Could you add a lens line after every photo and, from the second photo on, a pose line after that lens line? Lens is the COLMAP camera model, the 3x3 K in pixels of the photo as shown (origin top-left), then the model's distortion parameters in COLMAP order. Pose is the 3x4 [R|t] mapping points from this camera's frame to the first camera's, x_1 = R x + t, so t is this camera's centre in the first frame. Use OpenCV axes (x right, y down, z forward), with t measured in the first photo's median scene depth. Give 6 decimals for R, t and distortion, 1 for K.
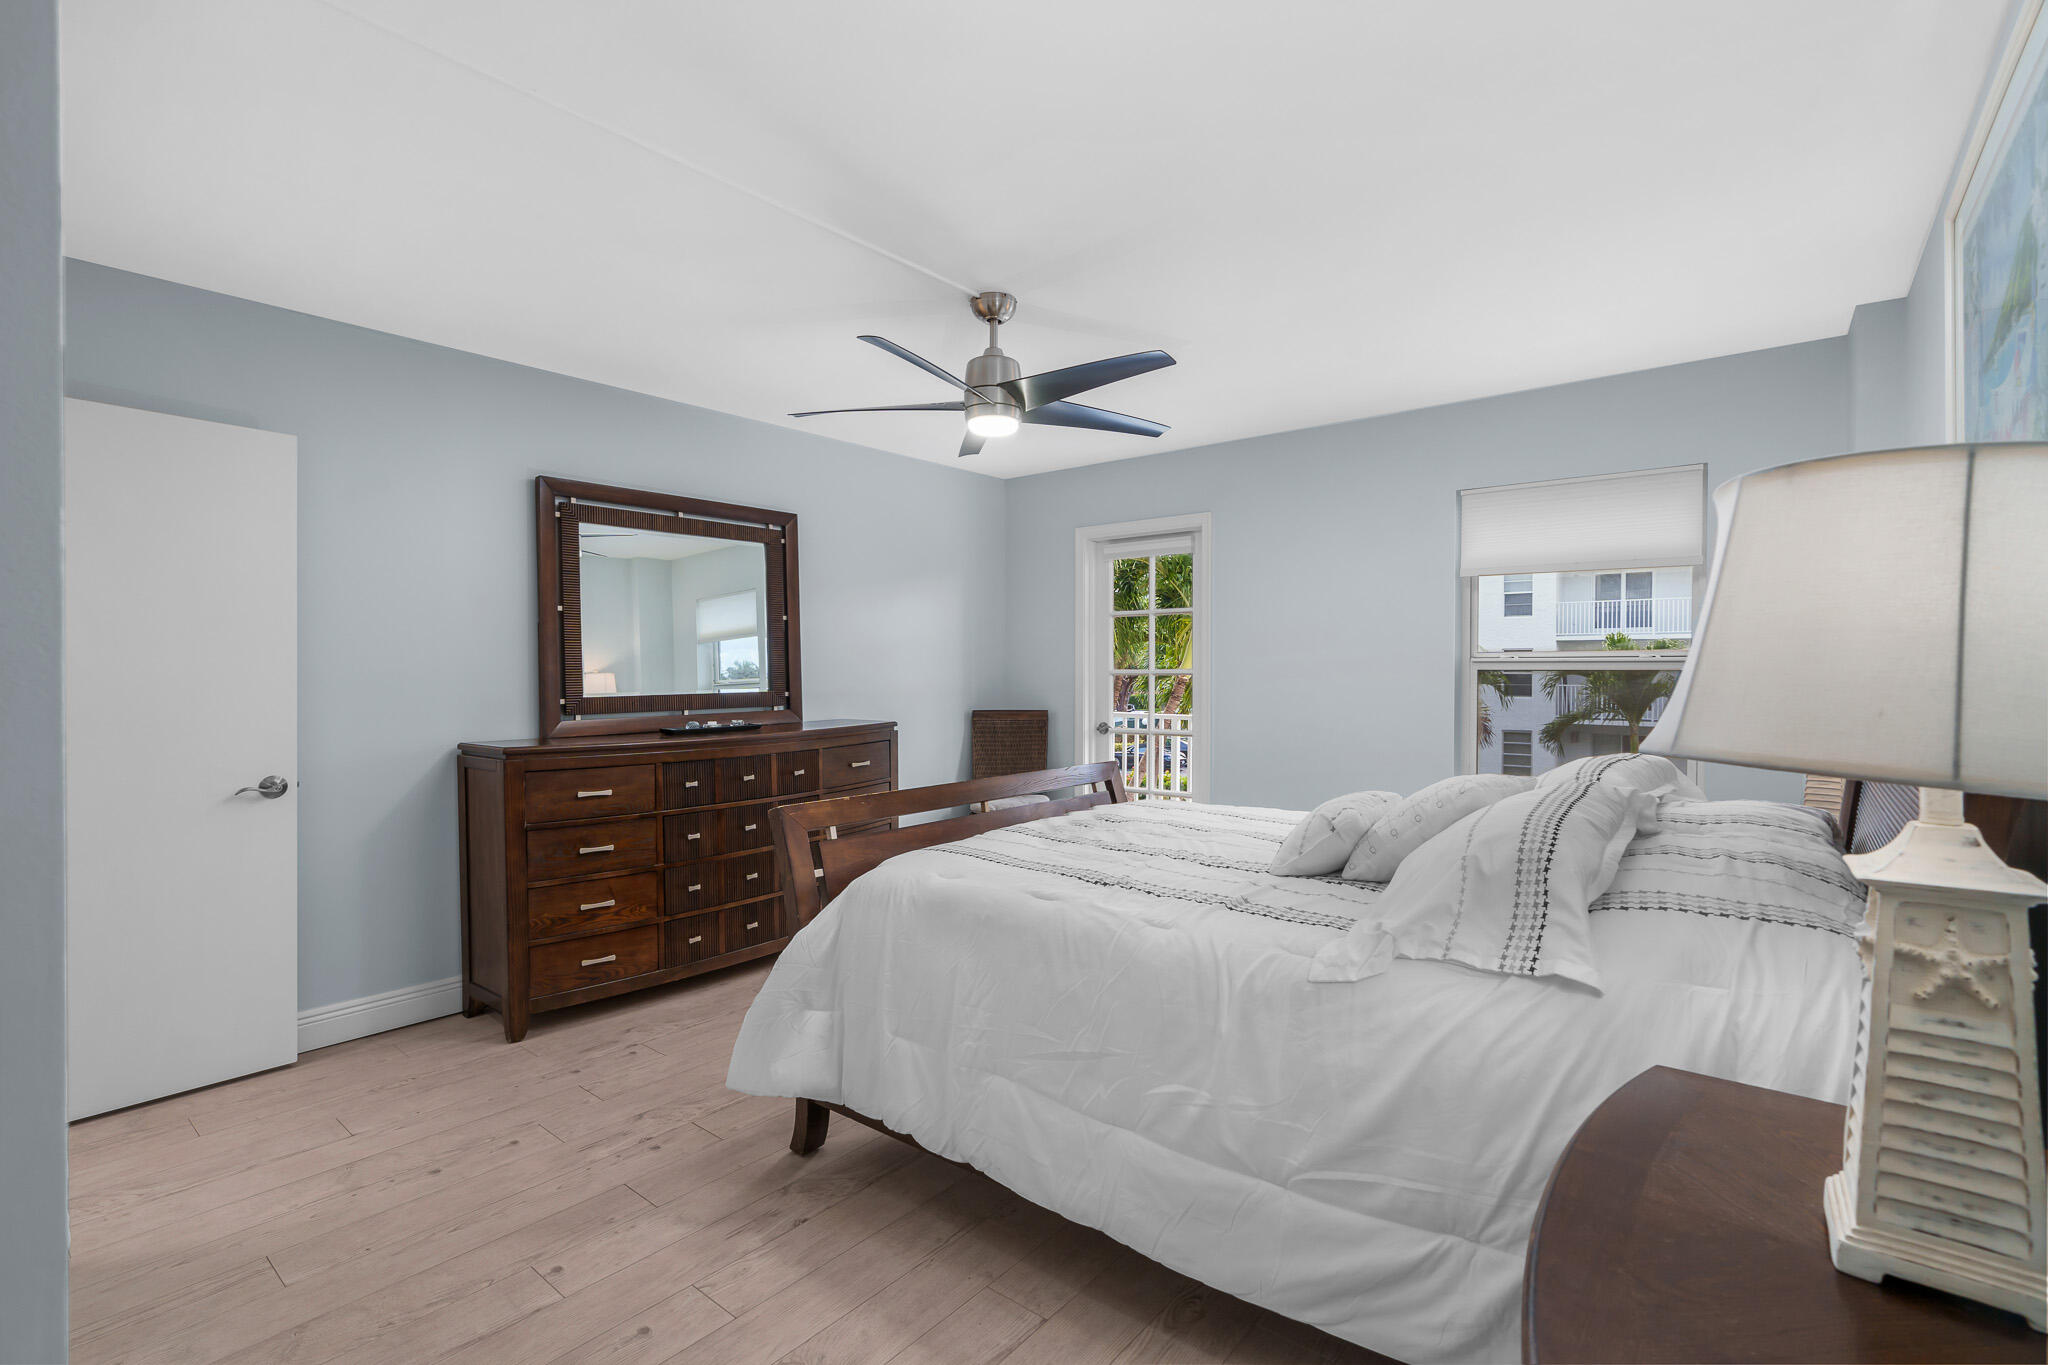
lens RADIAL K [[927.8, 0, 1021.2], [0, 927.8, 684.5], [0, 0, 1]] dist [-0.003797, 0.000702]
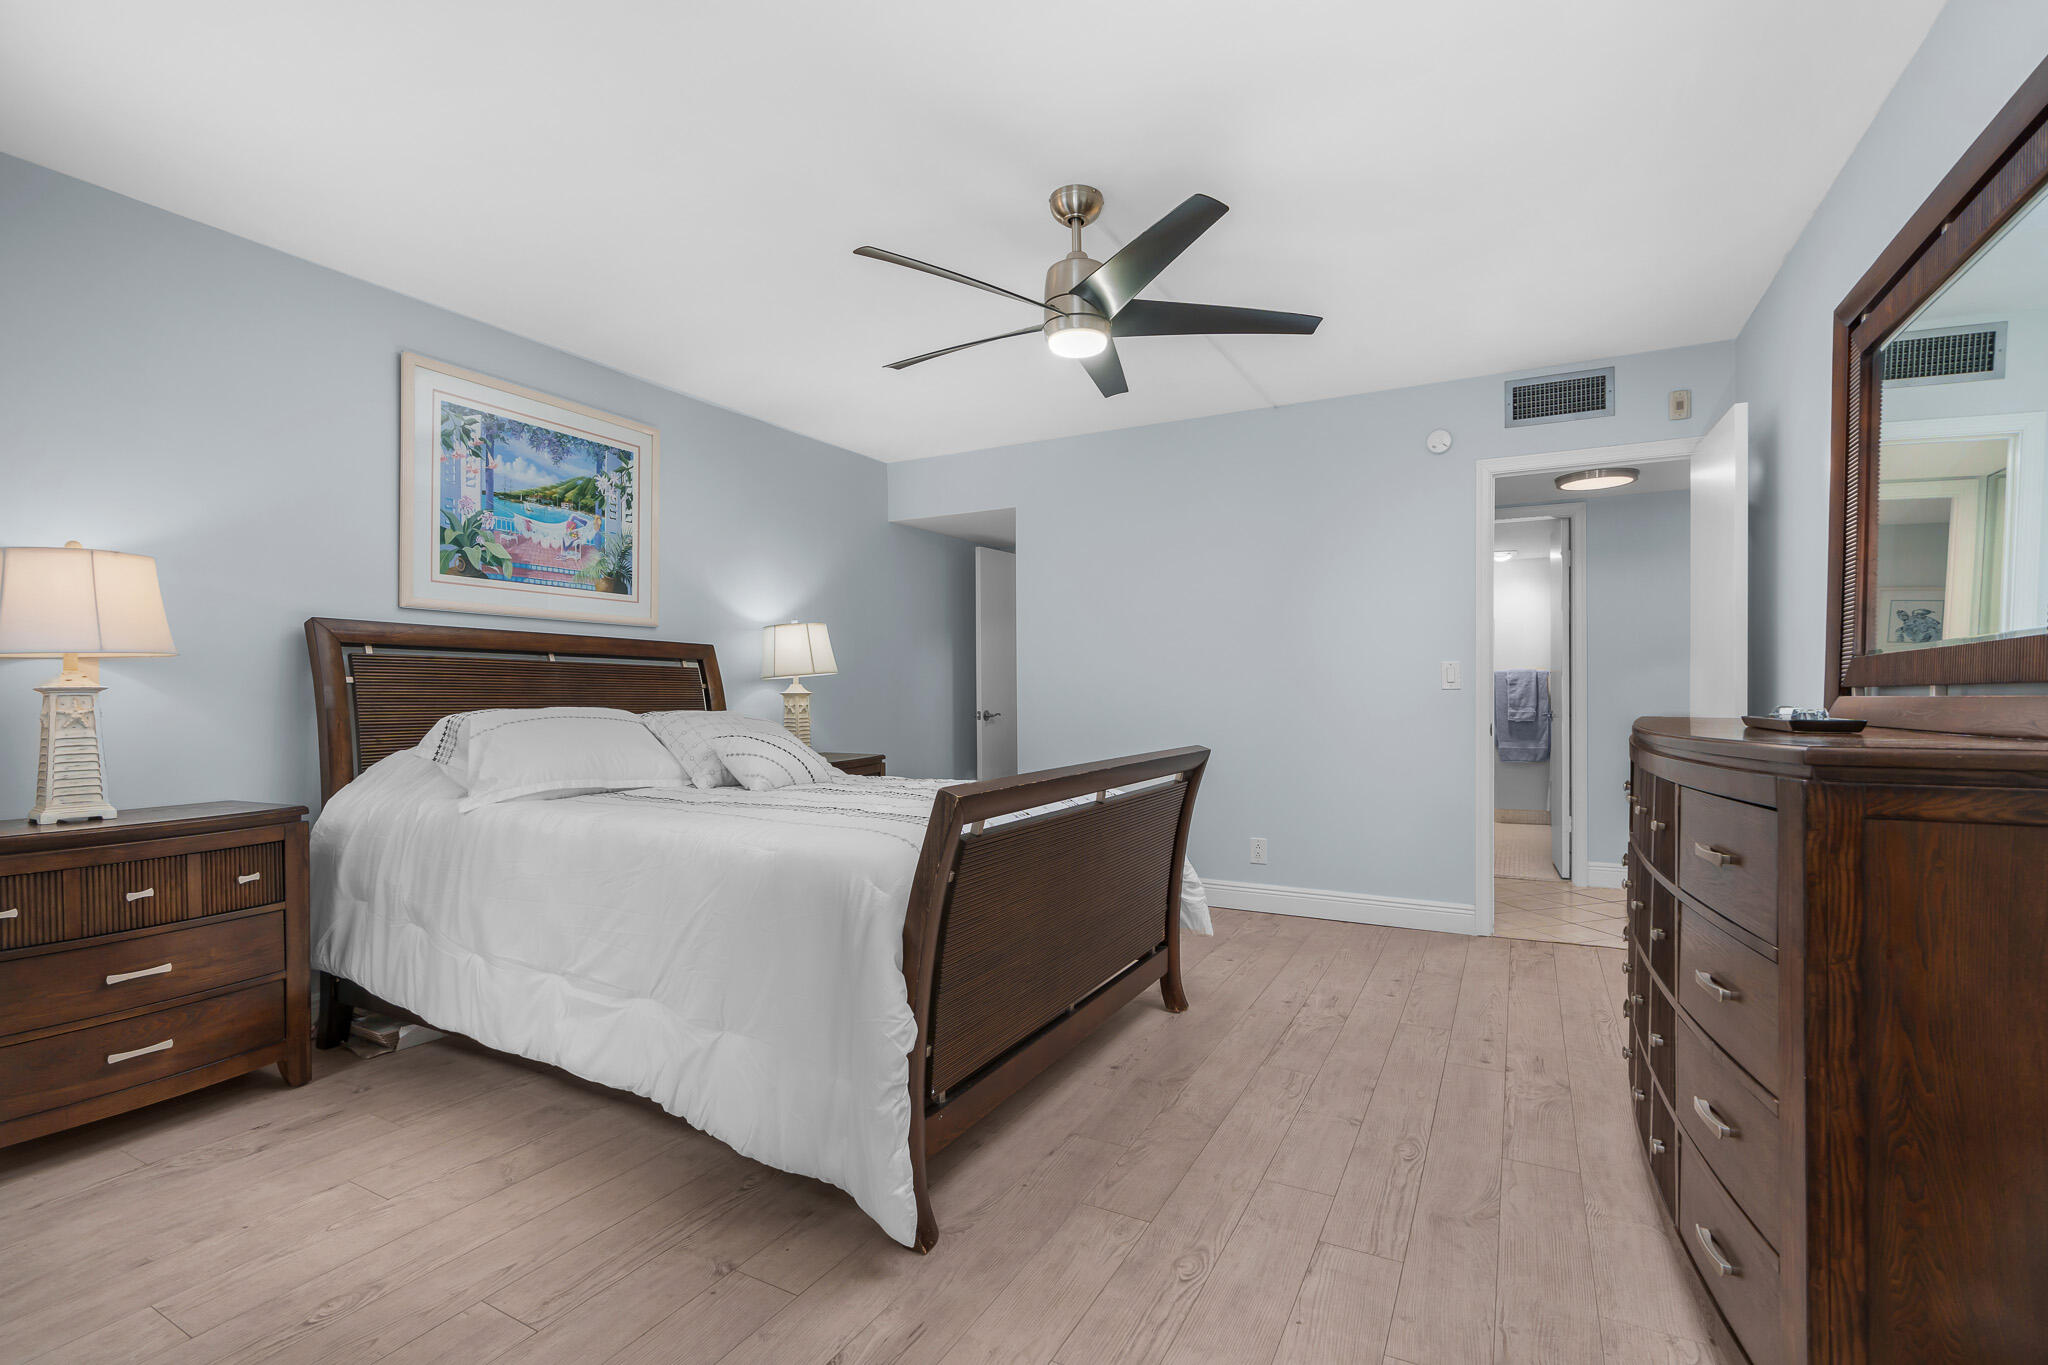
lens RADIAL K [[927.8, 0, 1030.4], [0, 927.8, 688.8], [0, 0, 1]] dist [-0.003797, 0.000702]
pose [[-0.979011, 0.005624, -0.203730, 0.262193], [0.003007, 0.999909, 0.013154, 0.037287], [0.203785, 0.012265, -0.978939, 2.491589]]
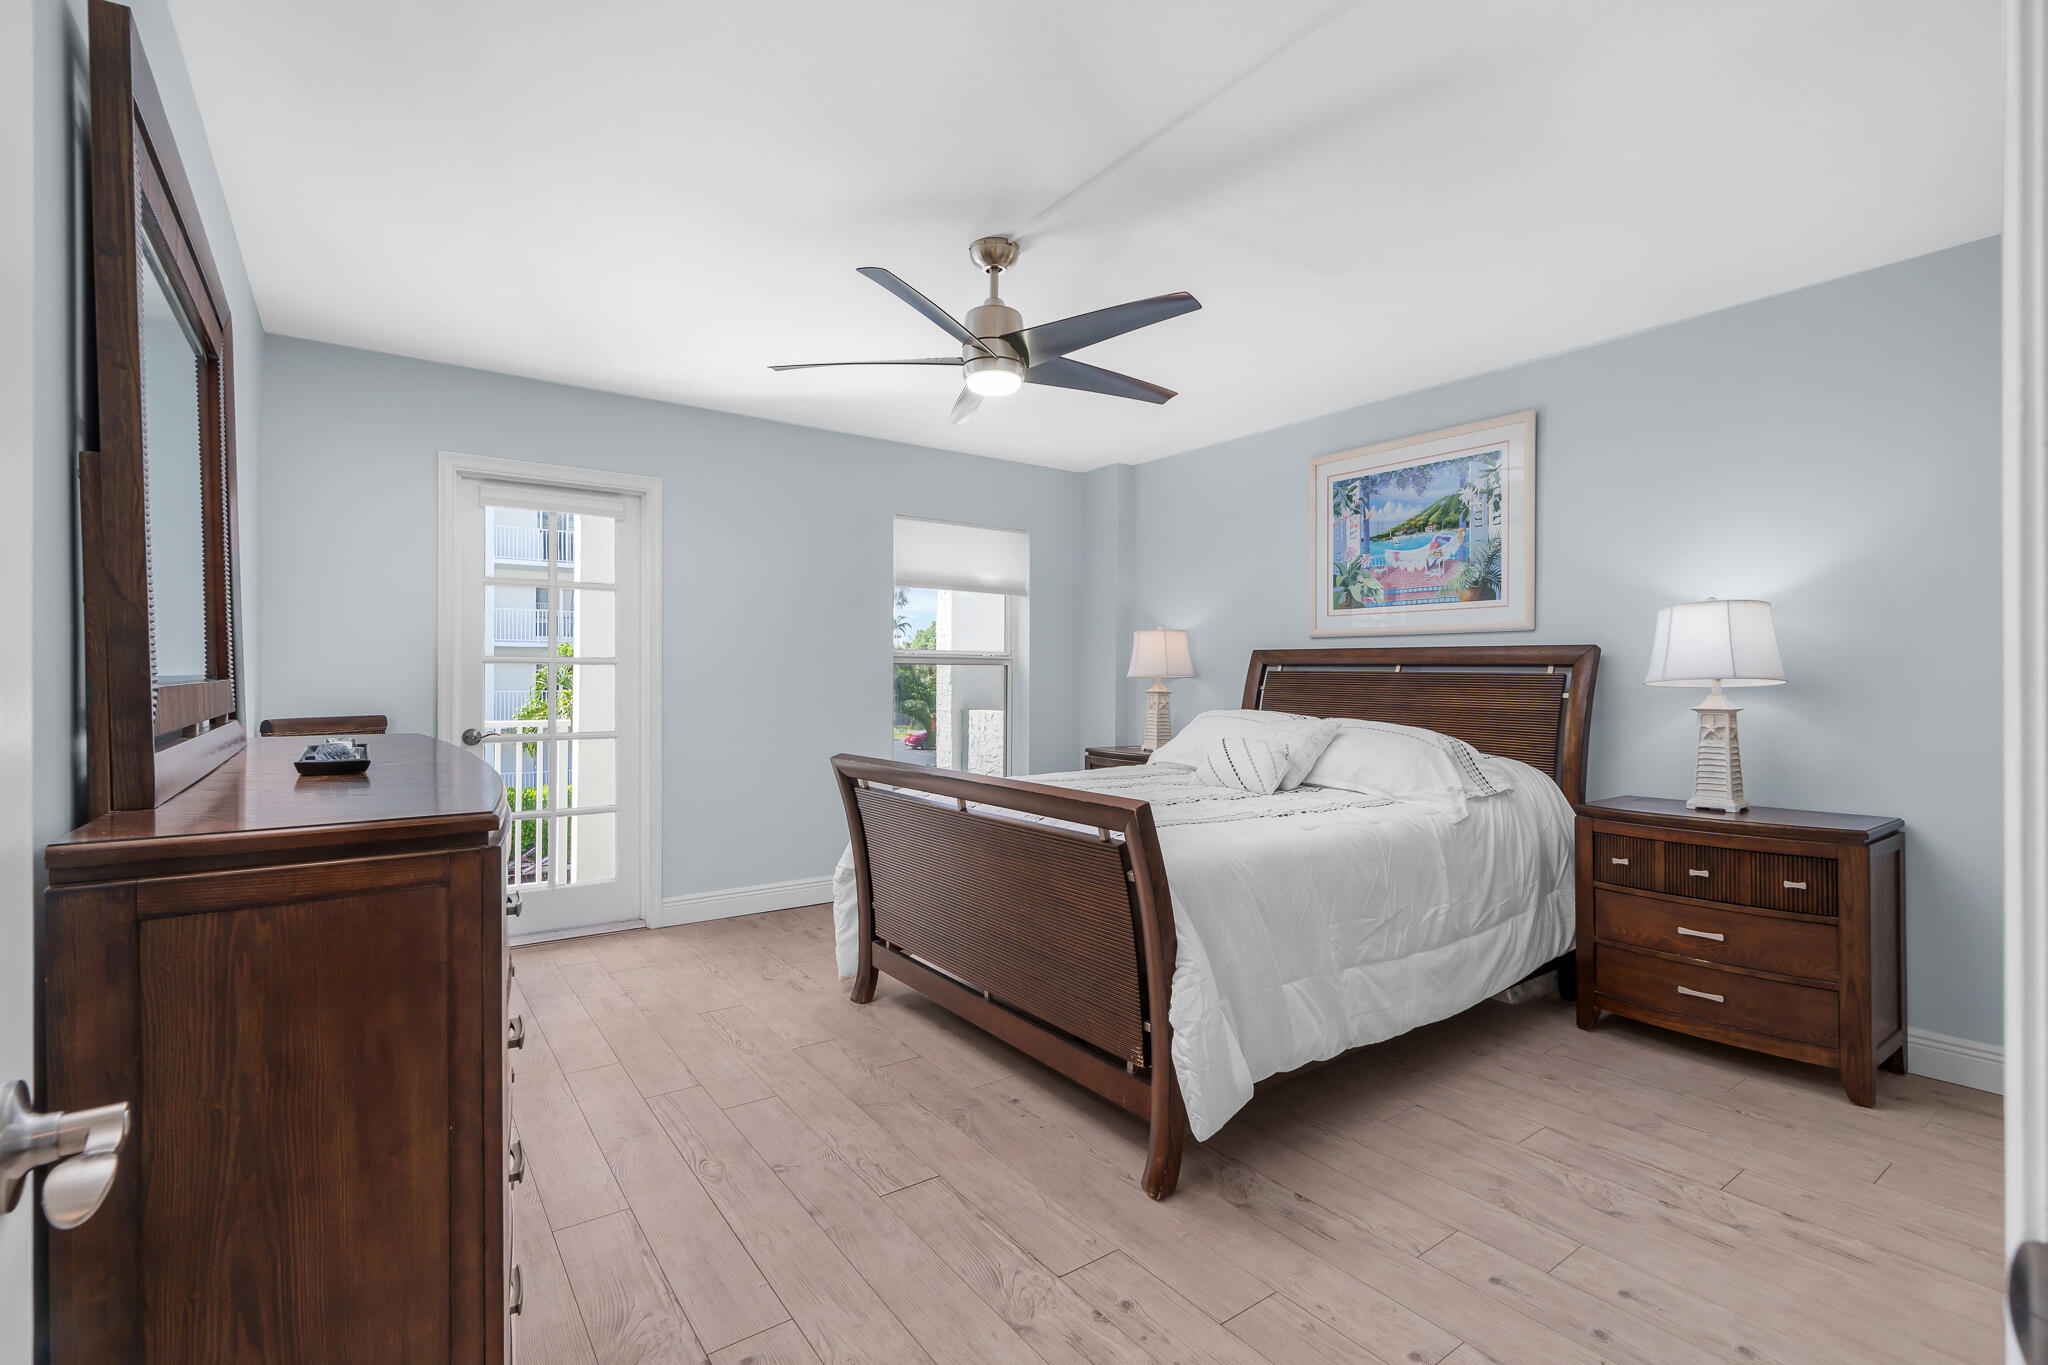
lens RADIAL K [[927.8, 0, 1013.2], [0, 927.8, 678.8], [0, 0, 1]] dist [-0.003797, 0.000702]
pose [[0.257839, 0.002634, 0.966184, -1.242582], [0.010286, 0.999932, -0.005471, 0.024355], [-0.966133, 0.011349, 0.257795, 1.005247]]
